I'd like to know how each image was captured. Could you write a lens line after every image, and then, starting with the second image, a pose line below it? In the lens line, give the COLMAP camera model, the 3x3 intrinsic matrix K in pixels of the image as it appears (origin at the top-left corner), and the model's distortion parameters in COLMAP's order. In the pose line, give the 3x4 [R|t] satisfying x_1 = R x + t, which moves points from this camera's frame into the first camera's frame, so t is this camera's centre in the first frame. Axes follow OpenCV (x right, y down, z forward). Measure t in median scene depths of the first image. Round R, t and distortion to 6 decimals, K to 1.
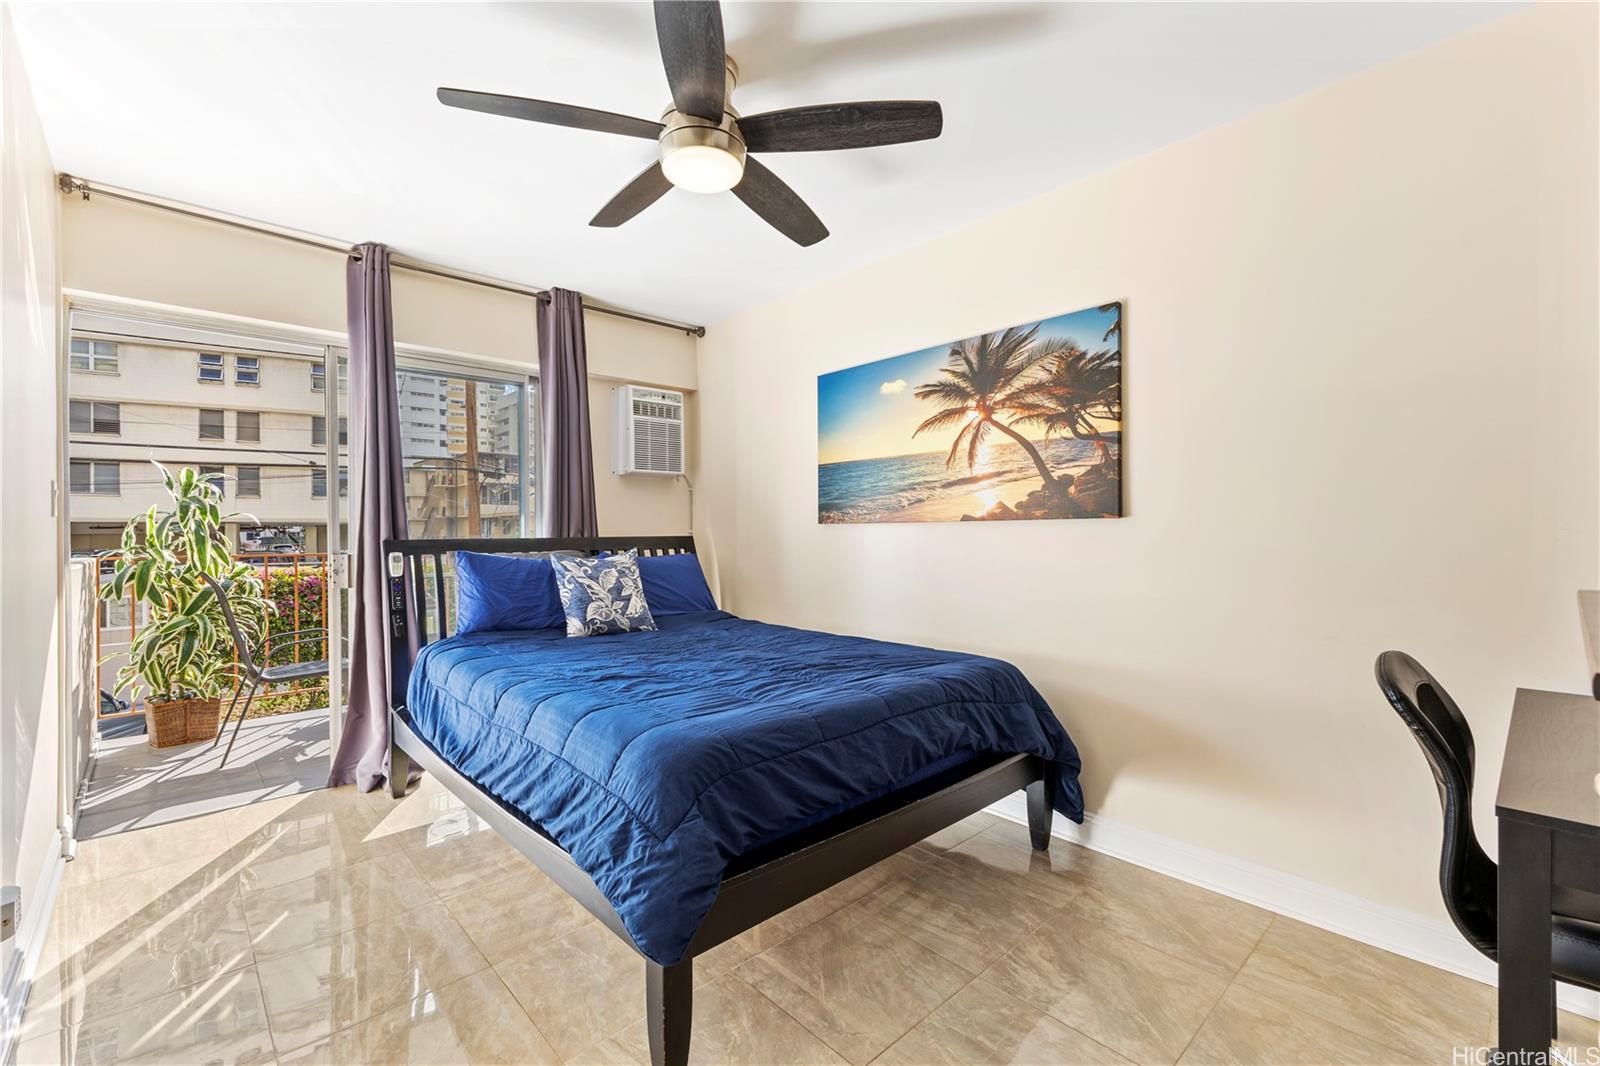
lens RADIAL K [[689.7, 0, 793.0], [0, 689.7, 530.7], [0, 0, 1]] dist [-0.000987, -0.000346]
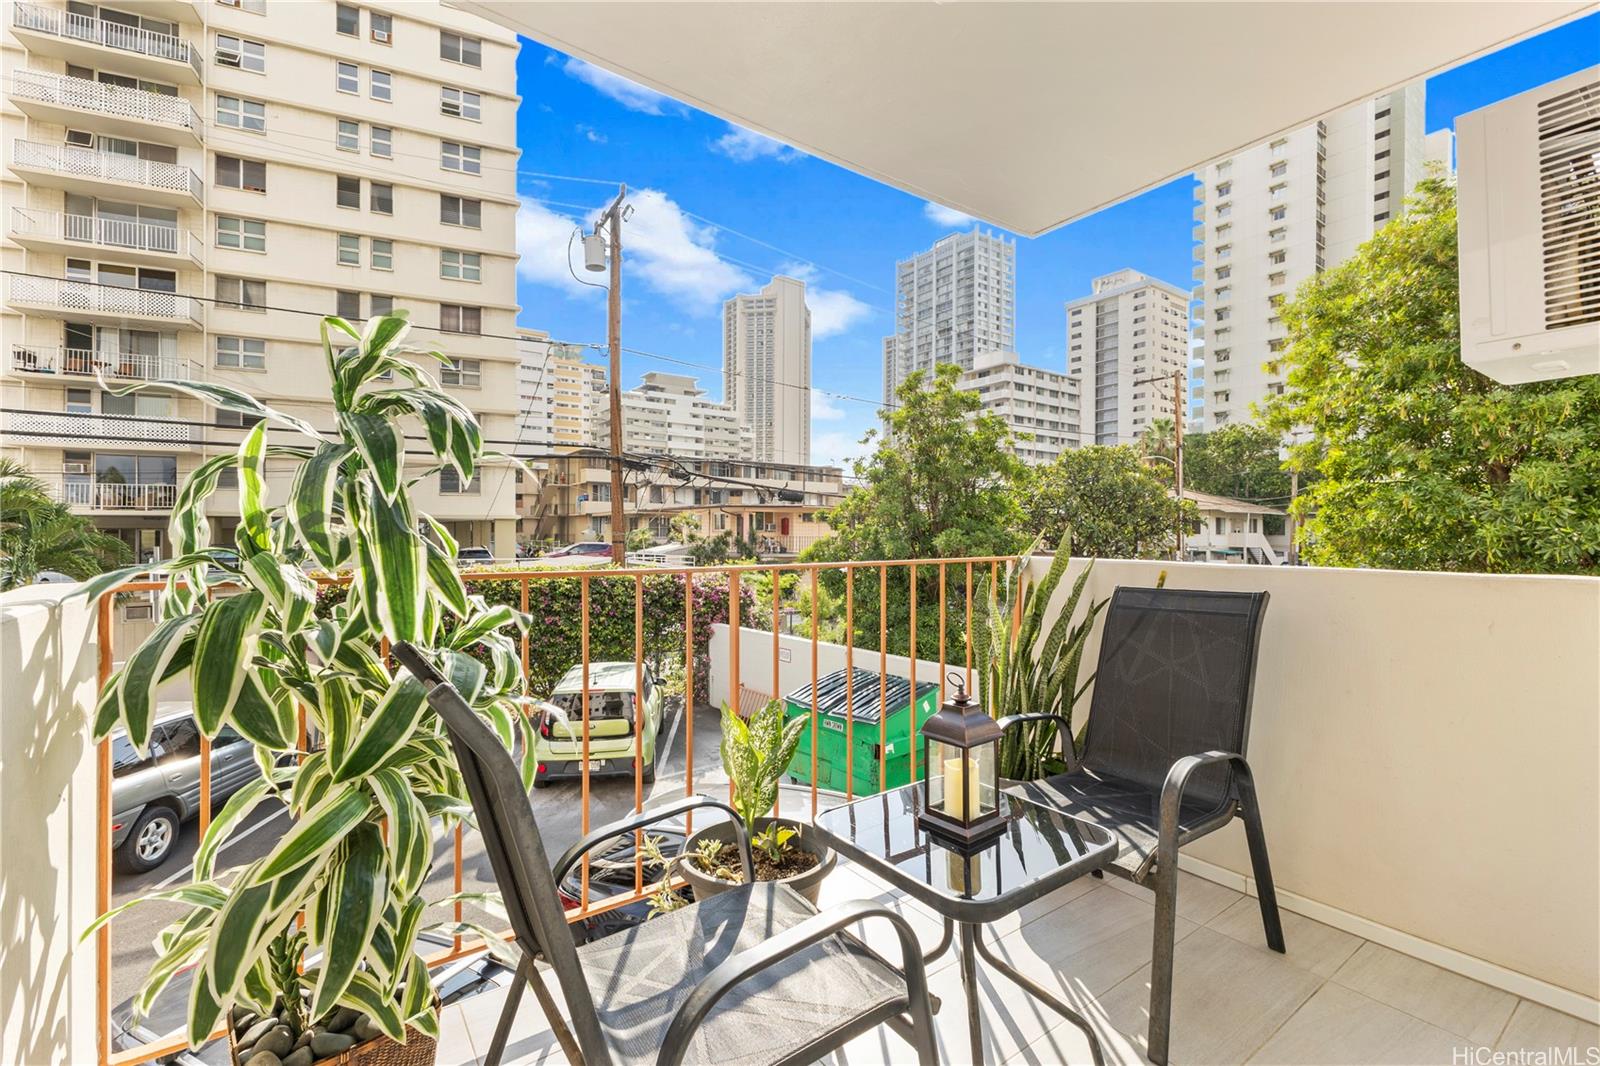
lens RADIAL K [[680.7, 0, 799.4], [0, 680.7, 537.7], [0, 0, 1]] dist [0.000467, -0.000230]
pose [[0.993603, 0.014553, -0.111984, -0.633449], [-0.013598, 0.999864, 0.009280, 0.008838], [0.112104, -0.007698, 0.993667, 0.705060]]
